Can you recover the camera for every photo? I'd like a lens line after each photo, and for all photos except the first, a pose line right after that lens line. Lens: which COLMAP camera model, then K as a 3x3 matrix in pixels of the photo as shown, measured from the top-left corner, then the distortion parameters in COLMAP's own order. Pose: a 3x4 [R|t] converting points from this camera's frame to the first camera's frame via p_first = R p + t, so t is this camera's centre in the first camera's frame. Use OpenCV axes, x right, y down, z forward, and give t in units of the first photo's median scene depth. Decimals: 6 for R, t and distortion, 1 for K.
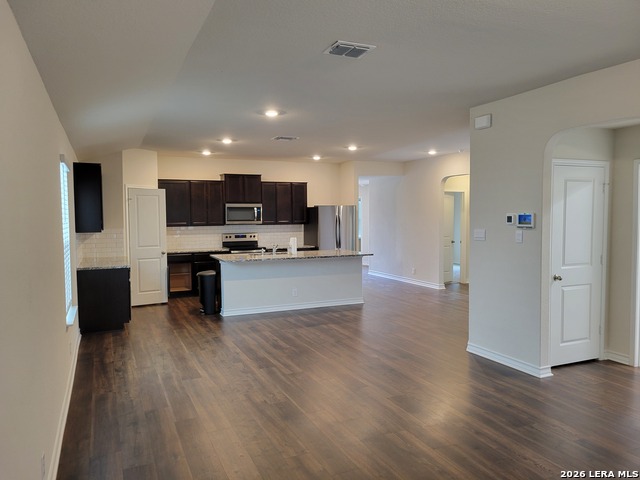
lens RADIAL K [[475.1, 0, 323.5], [0, 475.1, 238.7], [0, 0, 1]] dist [0.041022, -0.022184]
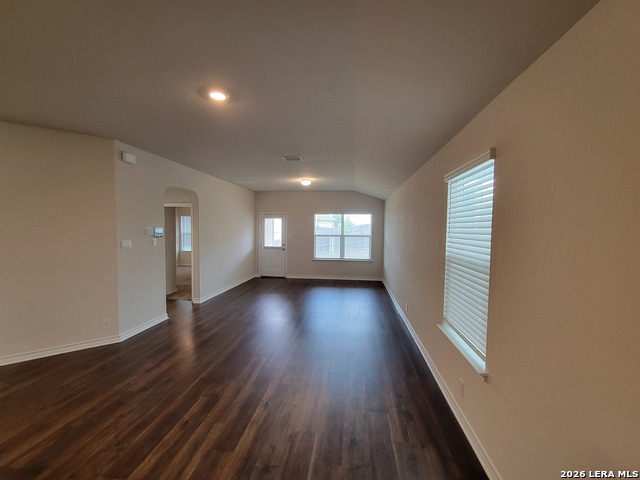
lens RADIAL K [[276.2, 0, 319.5], [0, 276.2, 241.4], [0, 0, 1]] dist [0.000078, -0.000881]
pose [[-0.848616, -0.023854, 0.528471, -0.382308], [0.026844, 0.995754, 0.088052, -0.051169], [-0.528327, 0.088908, -0.844373, 1.025579]]
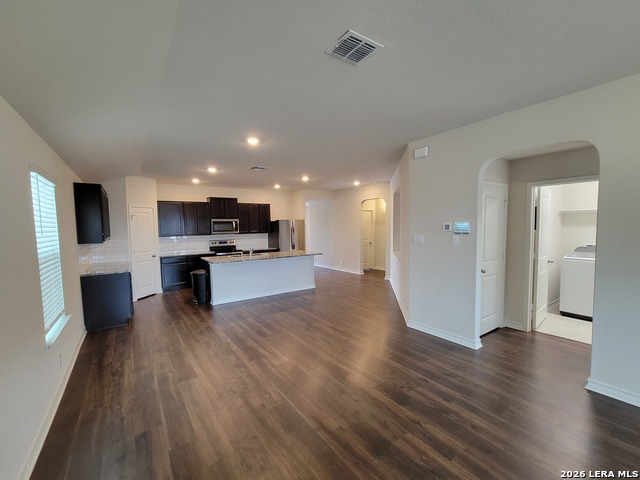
lens RADIAL K [[276.2, 0, 317.3], [0, 276.2, 243.7], [0, 0, 1]] dist [0.000078, -0.000881]
pose [[0.985165, -0.022655, 0.170106, -0.058126], [0.020721, 0.999699, 0.013133, -0.009044], [-0.170352, -0.009413, 0.985338, 0.226640]]
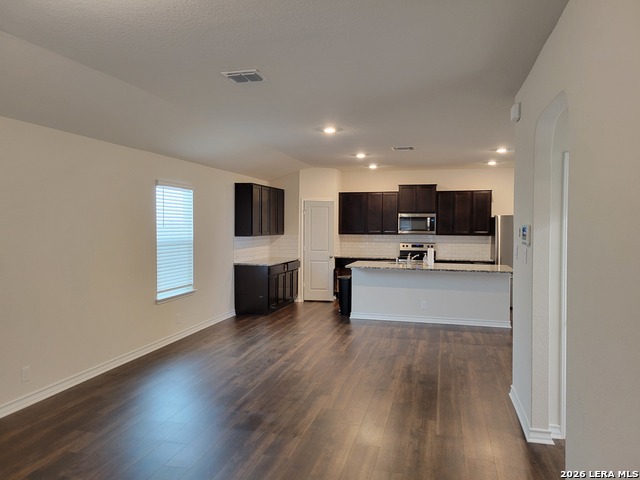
lens RADIAL K [[475.1, 0, 322.6], [0, 475.1, 239.8], [0, 0, 1]] dist [0.041022, -0.022184]
pose [[0.775907, 0.033191, -0.629973, 0.441308], [-0.044203, 0.999021, -0.001809, -0.010216], [0.629296, 0.029250, 0.776615, 0.125566]]
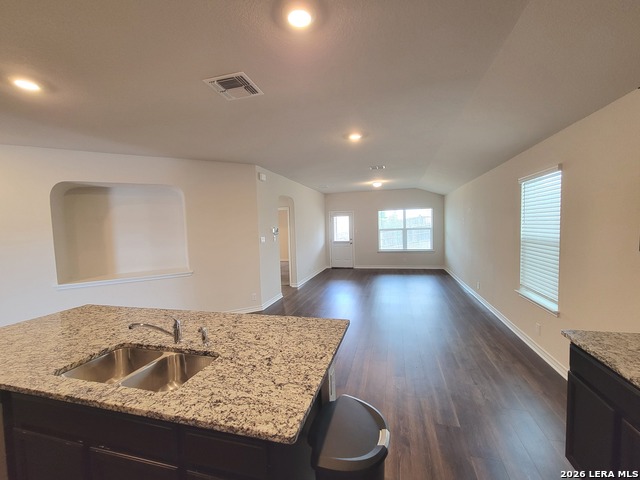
lens RADIAL K [[276.2, 0, 320.5], [0, 276.2, 242.6], [0, 0, 1]] dist [0.000078, -0.000881]
pose [[-0.769530, -0.006062, 0.638582, -0.370261], [0.073333, 0.992501, 0.097793, -0.062998], [-0.634386, 0.122084, -0.763315, 1.246902]]
